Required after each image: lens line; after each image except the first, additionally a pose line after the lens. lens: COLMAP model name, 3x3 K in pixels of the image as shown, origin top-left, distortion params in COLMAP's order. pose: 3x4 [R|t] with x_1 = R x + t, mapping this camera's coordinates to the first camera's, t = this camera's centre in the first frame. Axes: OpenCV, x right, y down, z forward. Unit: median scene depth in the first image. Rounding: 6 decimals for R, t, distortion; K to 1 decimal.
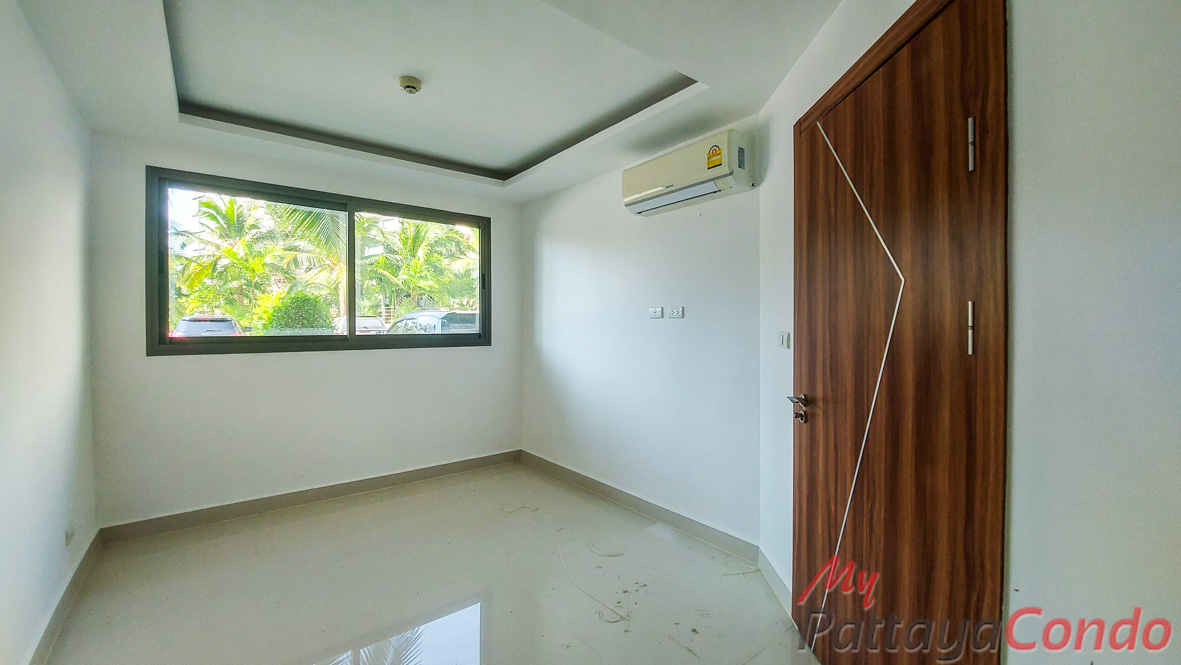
lens RADIAL K [[463.6, 0, 590.5], [0, 463.6, 332.5], [0, 0, 1]] dist [-0.009923, -0.010459]
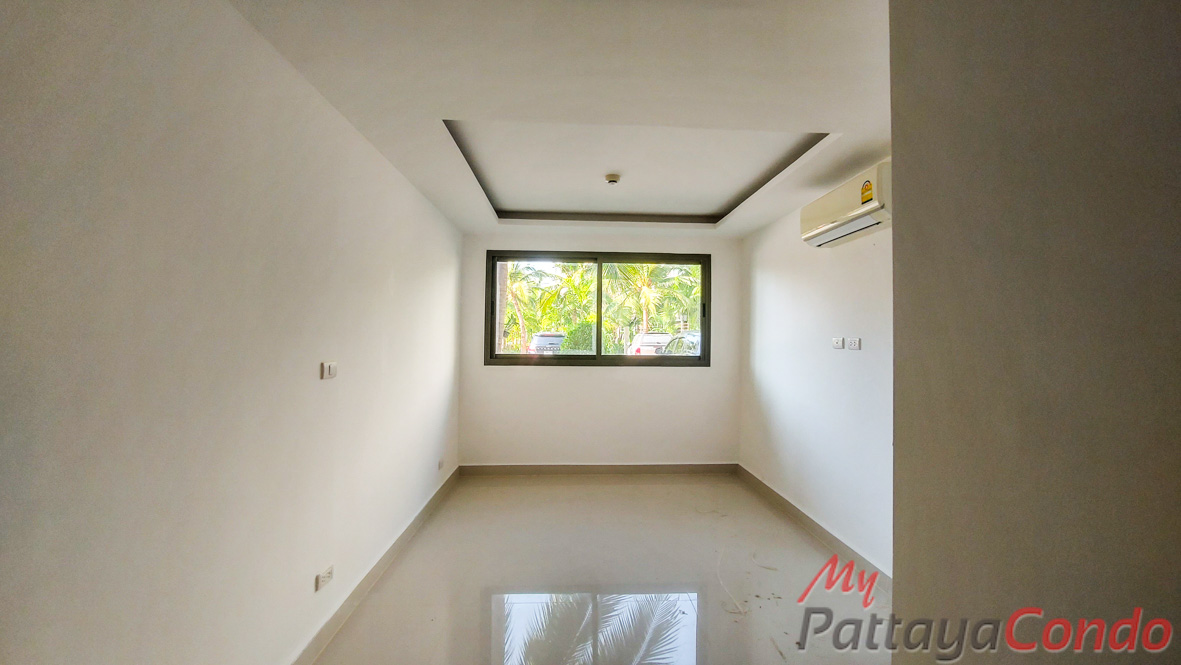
lens RADIAL K [[463.6, 0, 590.5], [0, 463.6, 332.5], [0, 0, 1]] dist [-0.009923, -0.010459]
pose [[0.806283, 0.001319, -0.591529, 0.295680], [-0.018960, 0.999541, -0.023615, -0.031482], [0.591226, 0.030256, 0.805938, -0.118196]]
